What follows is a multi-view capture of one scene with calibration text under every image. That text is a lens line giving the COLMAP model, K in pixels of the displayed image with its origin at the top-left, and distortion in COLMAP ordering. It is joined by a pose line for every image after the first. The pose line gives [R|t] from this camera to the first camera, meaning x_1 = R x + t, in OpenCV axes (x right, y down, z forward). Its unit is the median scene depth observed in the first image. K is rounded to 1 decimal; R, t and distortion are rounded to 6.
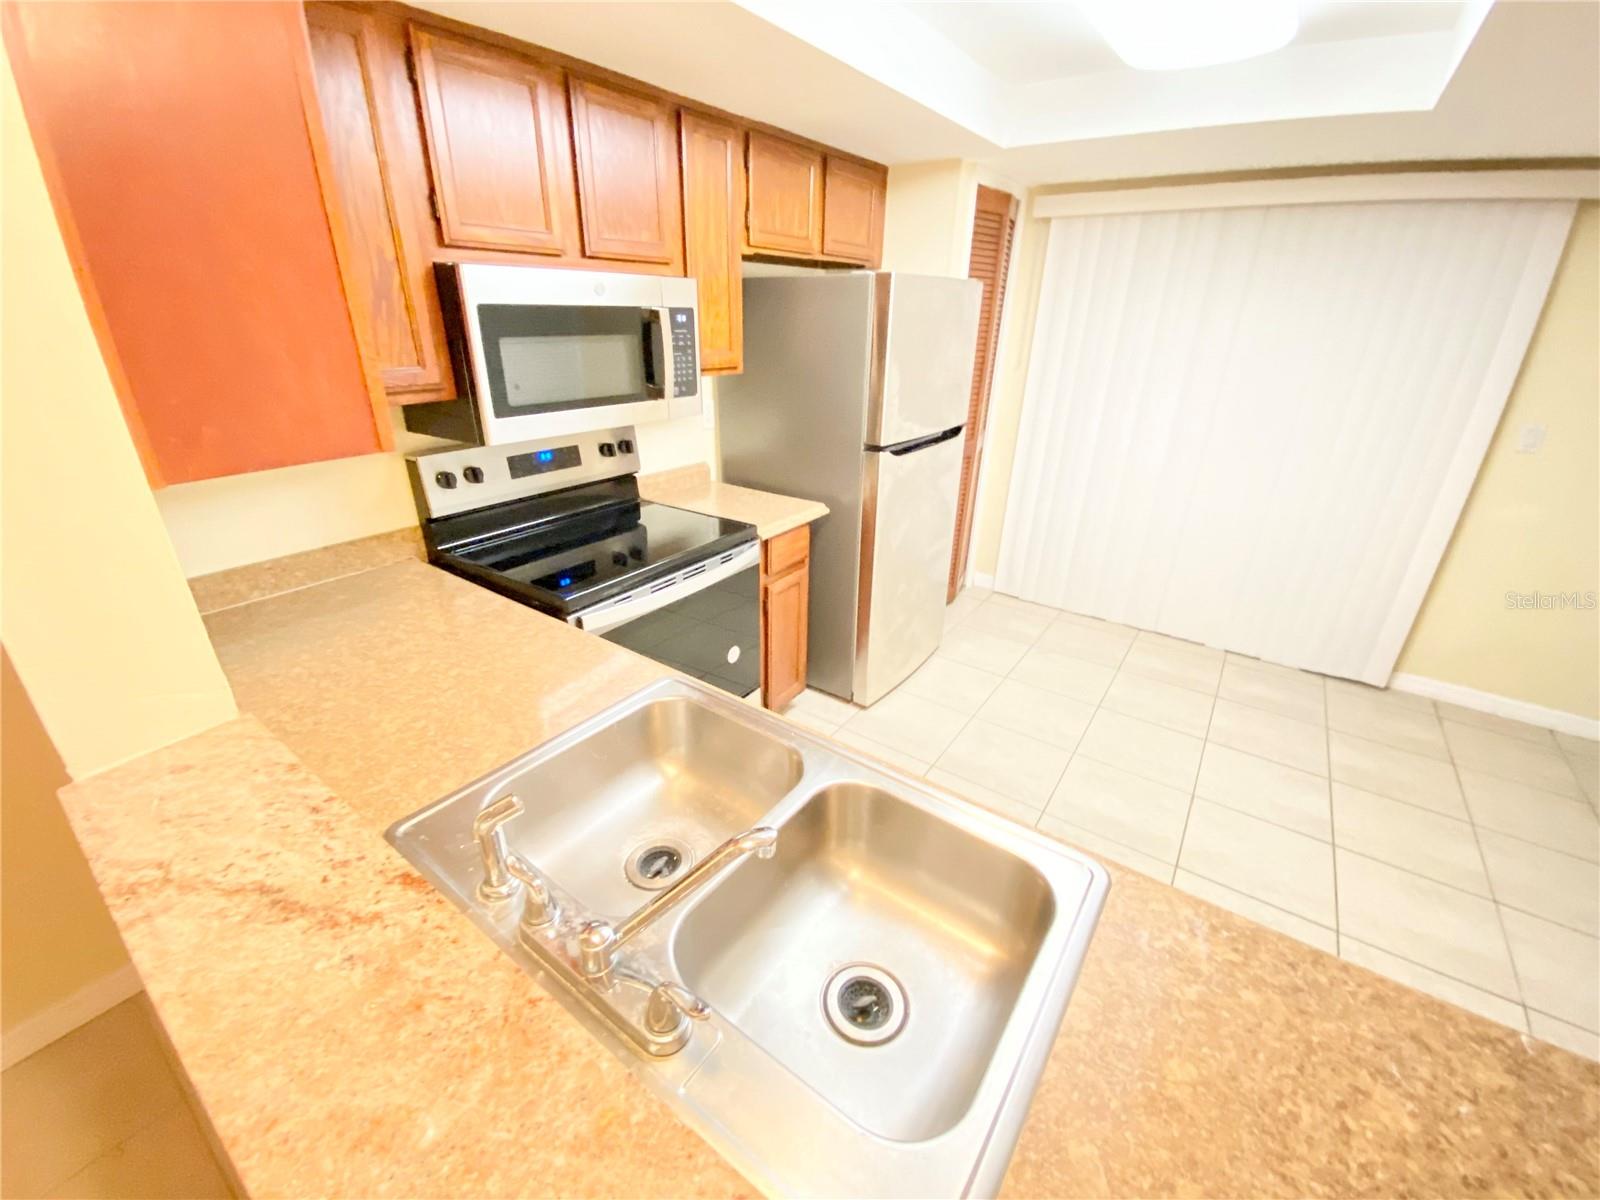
lens RADIAL K [[644.3, 0, 797.0], [0, 644.3, 600.7], [0, 0, 1]] dist [0.030032, -0.025661]
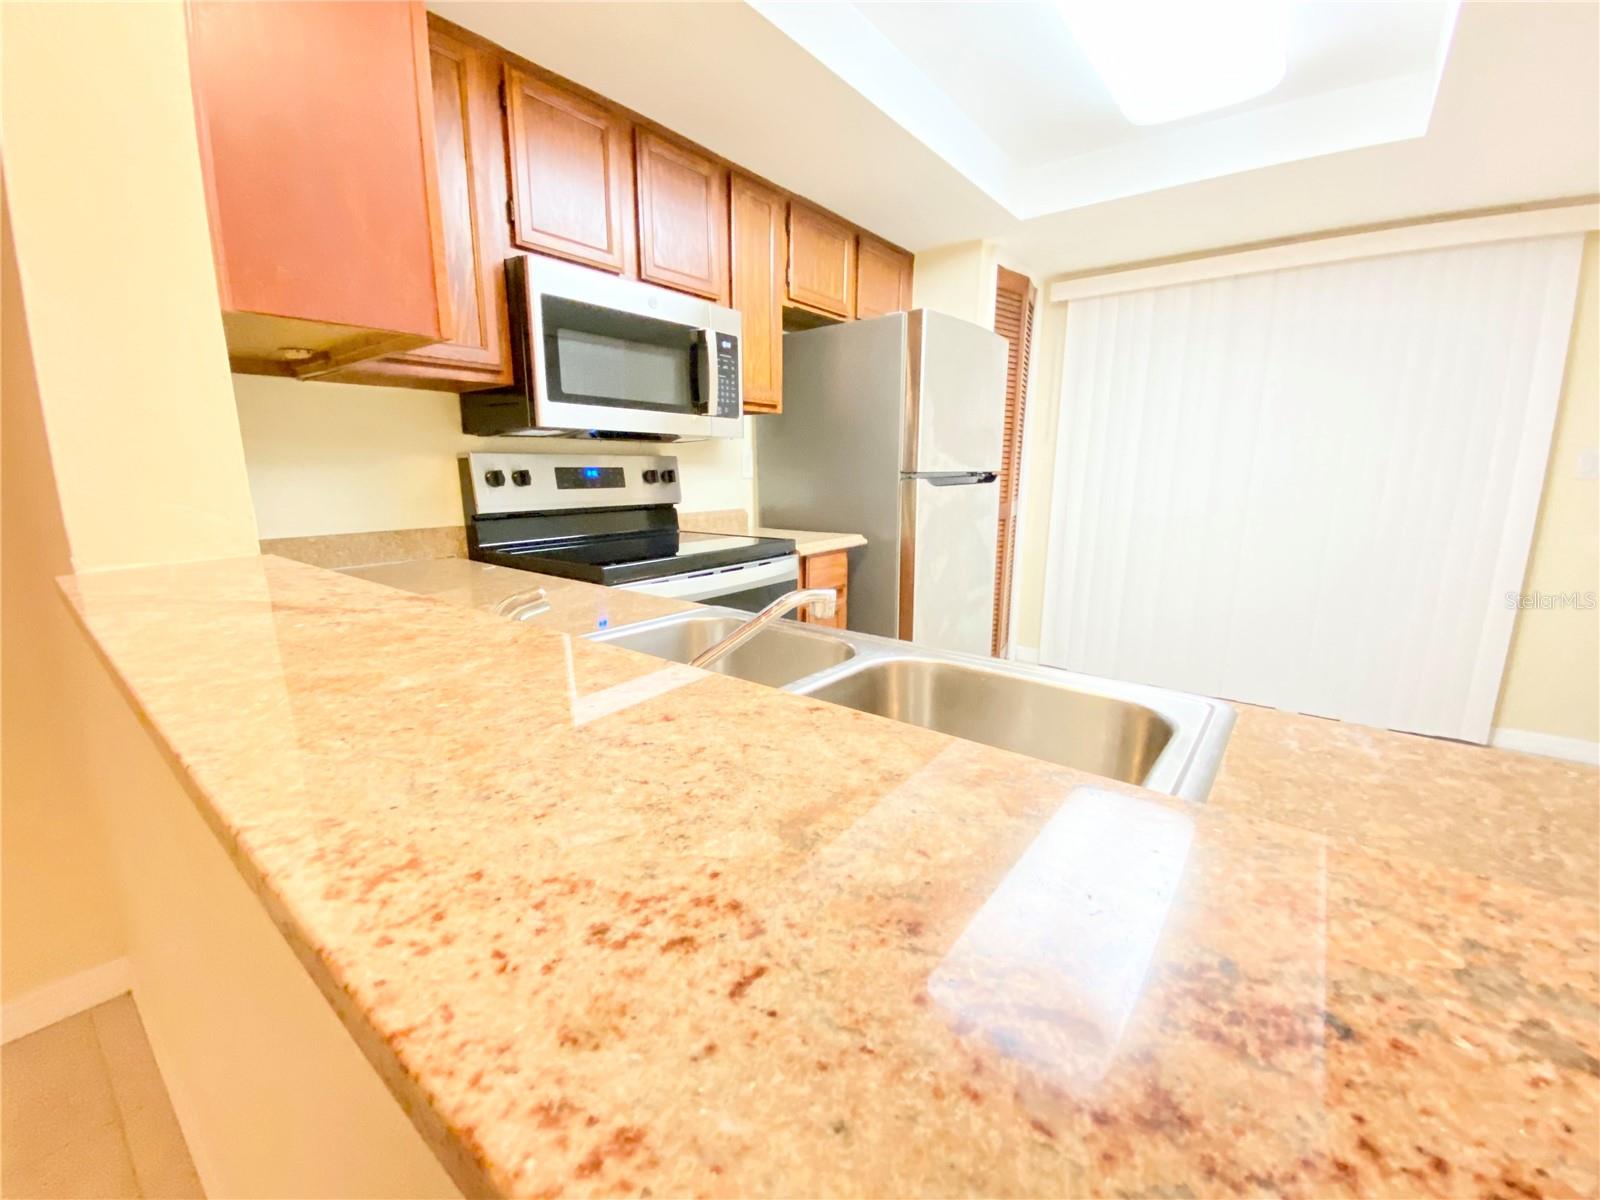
lens RADIAL K [[644.3, 0, 797.0], [0, 644.3, 600.7], [0, 0, 1]] dist [0.030032, -0.025661]
pose [[0.998905, -0.006602, -0.046313, -0.015290], [-0.003513, 0.976610, -0.214990, 0.195108], [0.046649, 0.214917, 0.975517, 0.056049]]
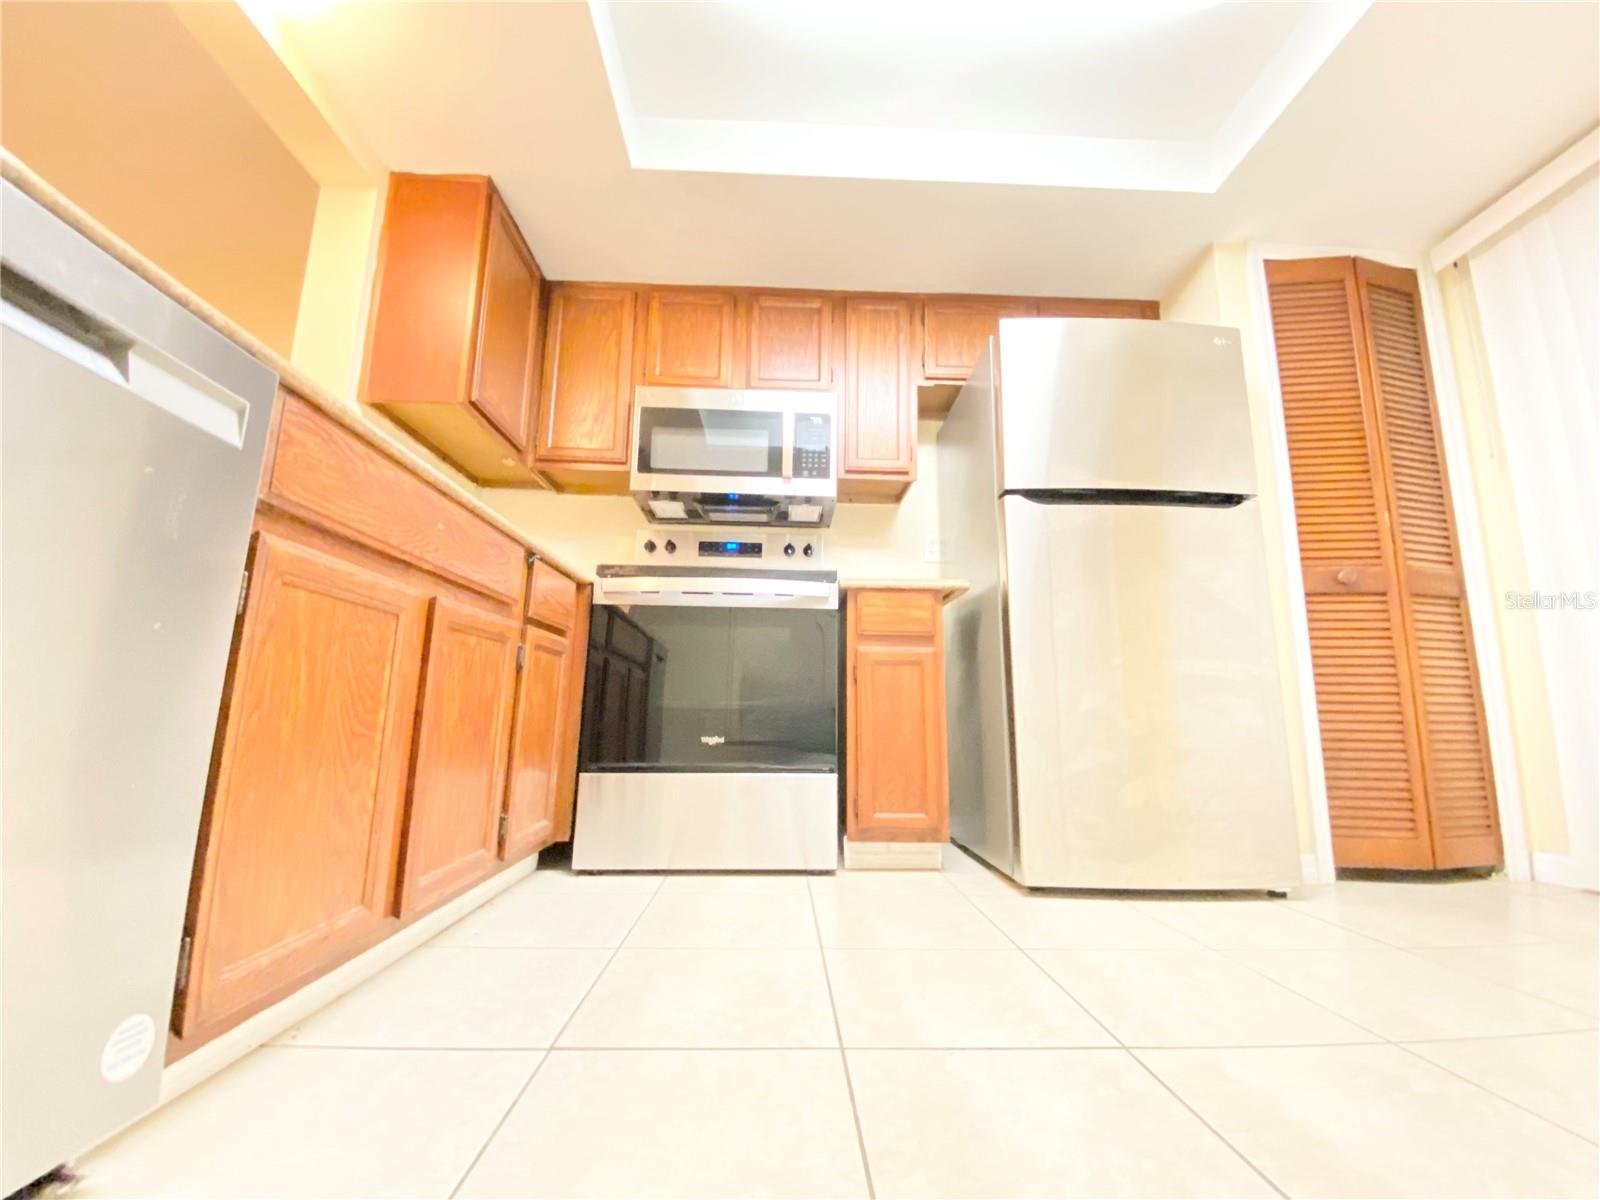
lens RADIAL K [[644.3, 0, 797.0], [0, 644.3, 600.7], [0, 0, 1]] dist [0.030032, -0.025661]
pose [[0.610604, -0.140920, -0.779298, 0.670662], [-0.331067, 0.848505, -0.412836, 0.351852], [0.719415, 0.510079, 0.471447, 0.549810]]
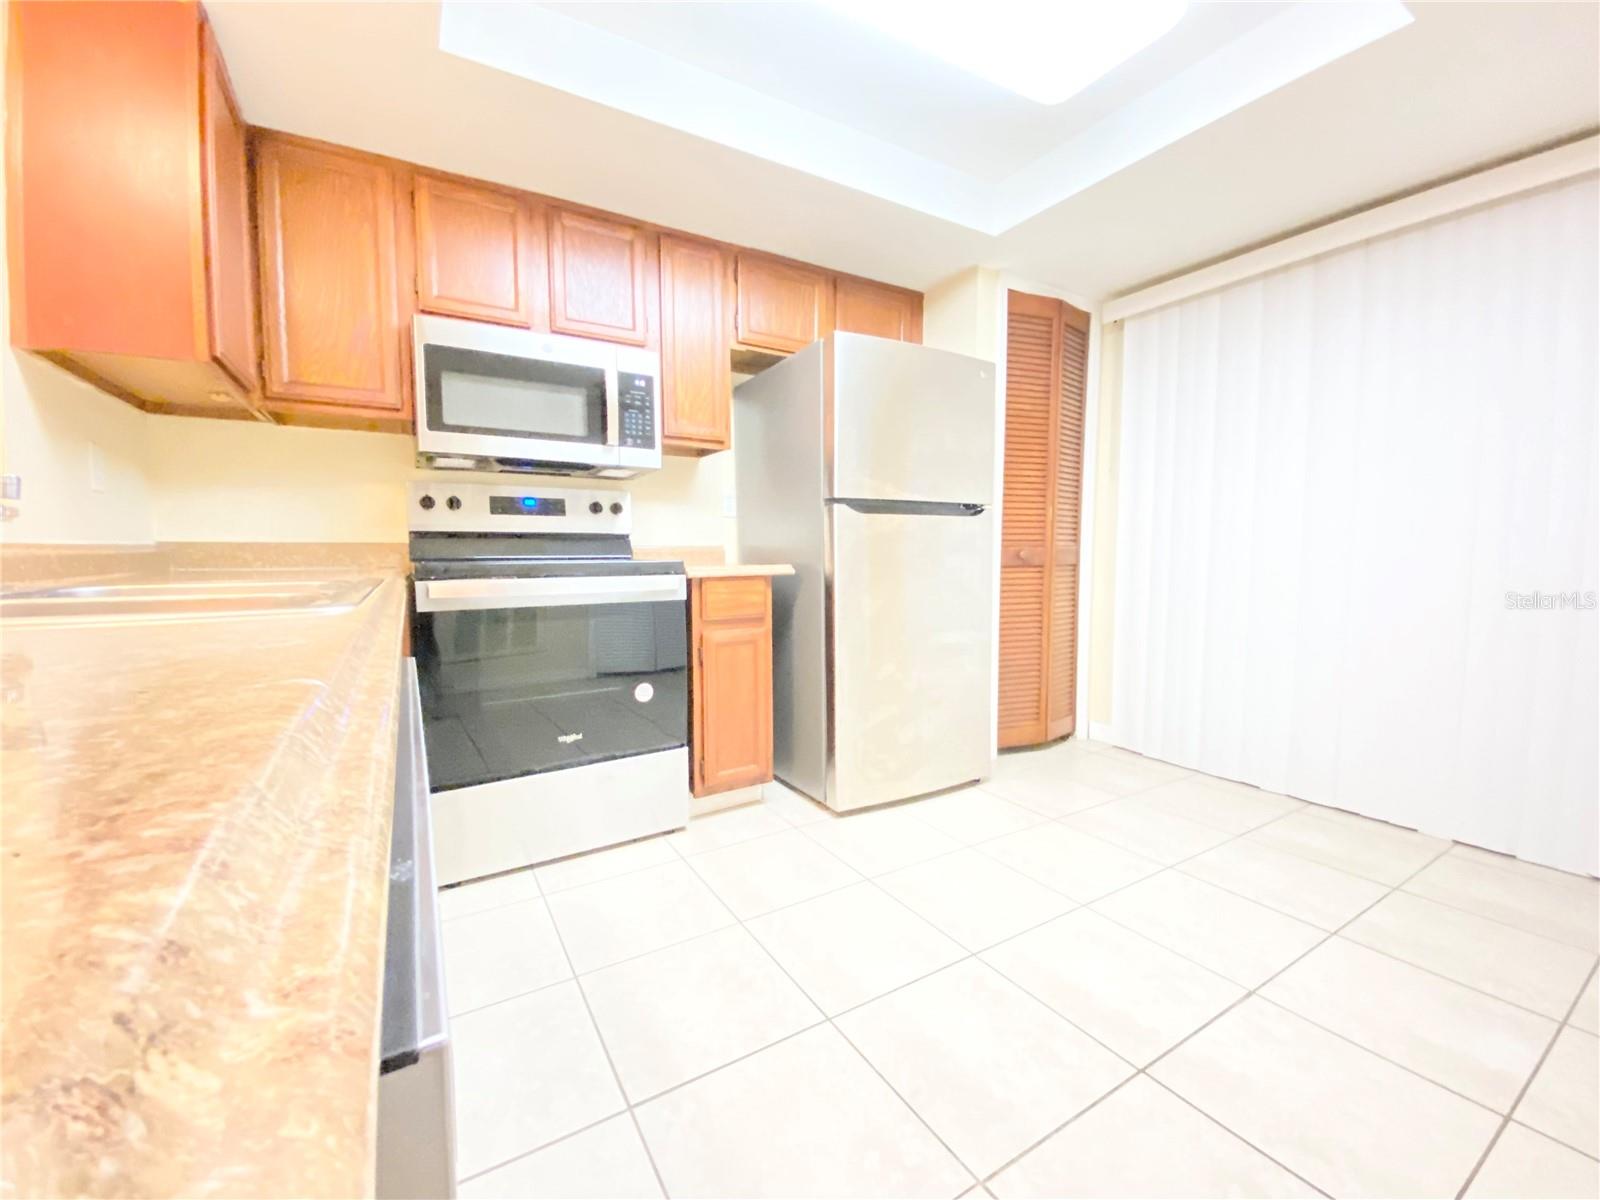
lens RADIAL K [[644.3, 0, 797.0], [0, 644.3, 600.7], [0, 0, 1]] dist [0.030032, -0.025661]
pose [[0.916898, 0.011618, -0.398952, 0.520240], [-0.146743, 0.939377, -0.309899, 0.233613], [0.371166, 0.342689, 0.863018, 0.234449]]
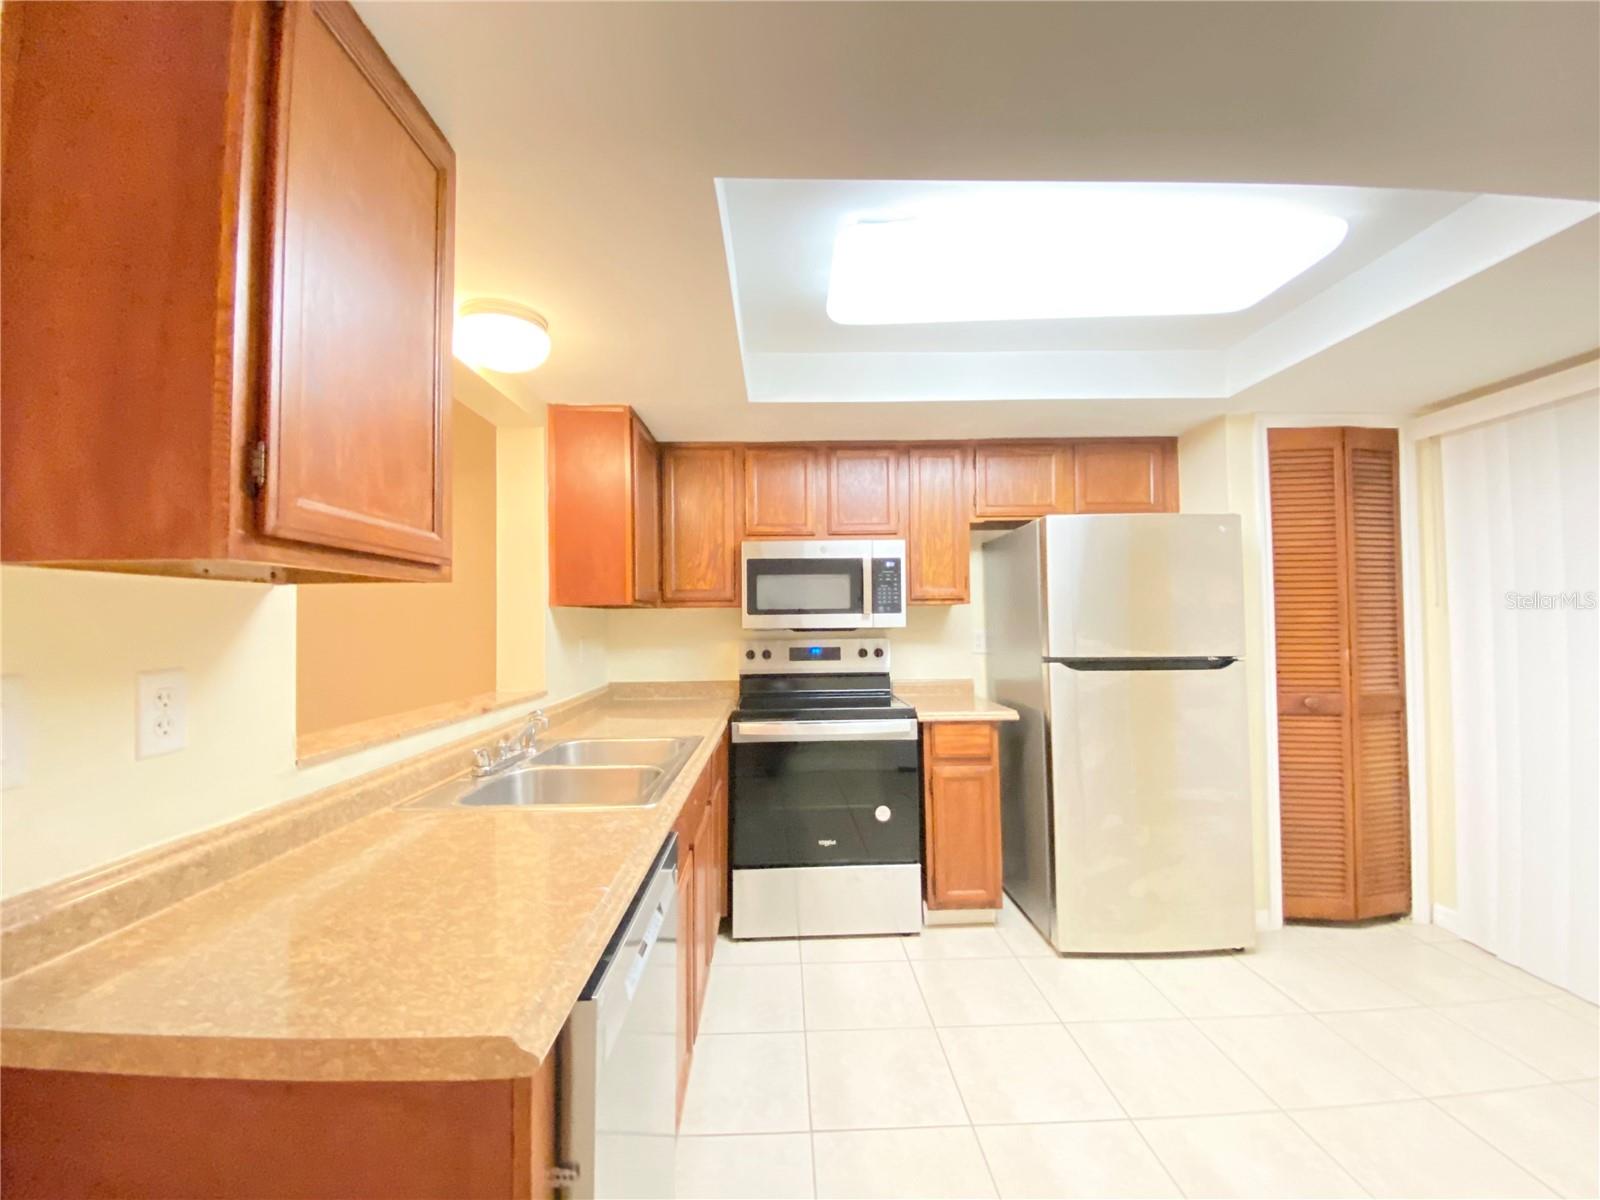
lens RADIAL K [[644.3, 0, 797.0], [0, 644.3, 600.7], [0, 0, 1]] dist [0.030032, -0.025661]
pose [[0.603795, -0.046364, -0.795790, 0.834716], [-0.307098, 0.907721, -0.285891, 0.125939], [0.735610, 0.417005, 0.533840, 0.082782]]
